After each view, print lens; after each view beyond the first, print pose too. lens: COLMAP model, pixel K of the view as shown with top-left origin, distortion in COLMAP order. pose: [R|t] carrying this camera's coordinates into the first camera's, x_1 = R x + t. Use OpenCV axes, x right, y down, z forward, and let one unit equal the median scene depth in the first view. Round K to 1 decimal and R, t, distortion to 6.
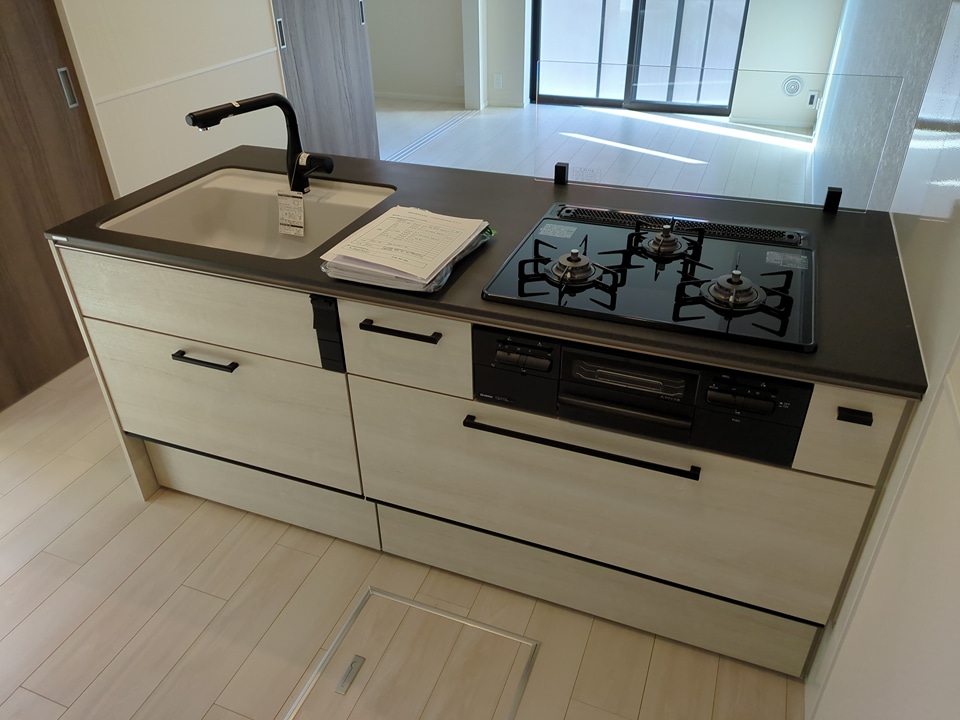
lens RADIAL K [[716.1, 0, 474.2], [0, 716.1, 353.4], [0, 0, 1]] dist [0.051647, -0.041037]
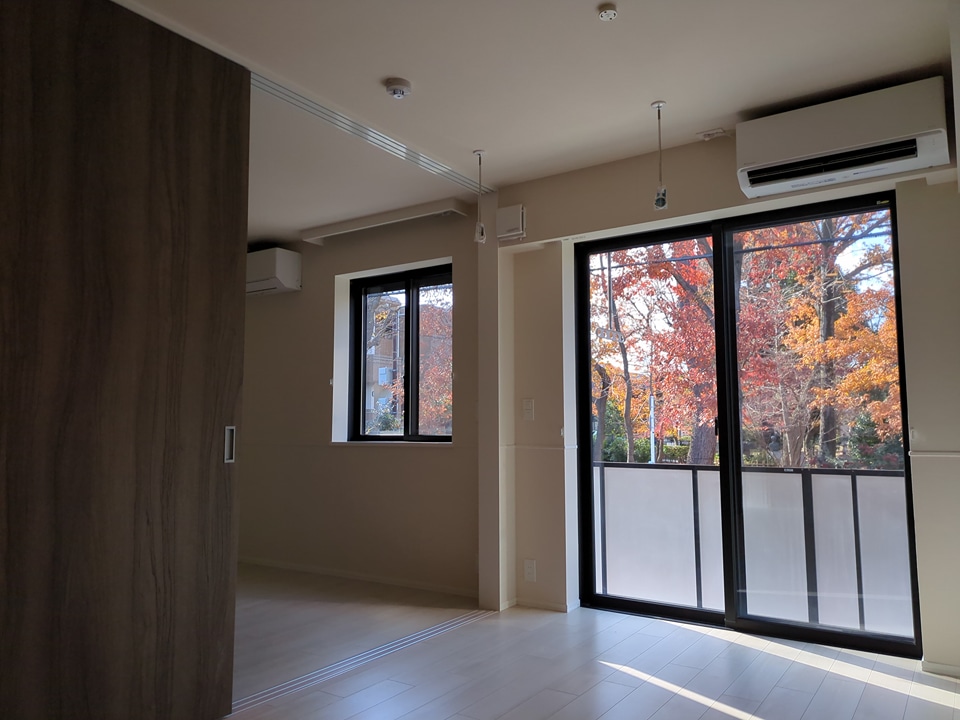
lens RADIAL K [[716.1, 0, 474.2], [0, 716.1, 353.4], [0, 0, 1]] dist [0.051647, -0.041037]
pose [[0.974793, -0.009552, -0.222908, 0.156447], [-0.129558, 0.789151, -0.600380, -0.143455], [0.181643, 0.614126, 0.768021, 0.394196]]
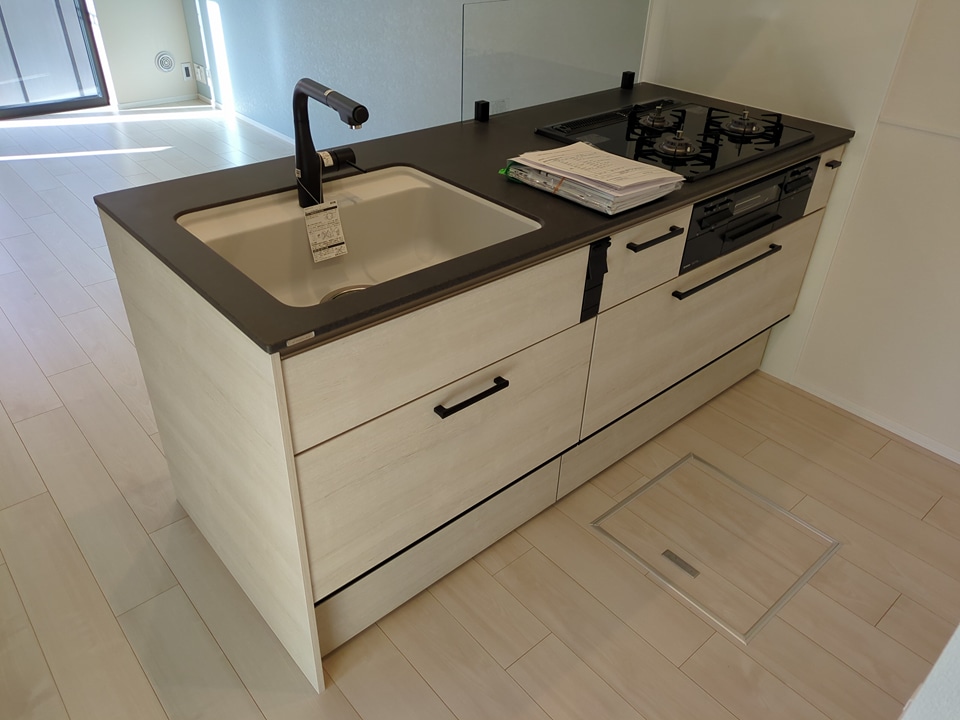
lens RADIAL K [[710.9, 0, 468.2], [0, 710.9, 363.9], [0, 0, 1]] dist [0.056595, -0.037873]
pose [[0.459015, -0.464111, 0.757566, -0.322440], [0.446453, 0.857716, 0.254957, -0.076516], [-0.768105, 0.221188, 0.600908, 0.168144]]
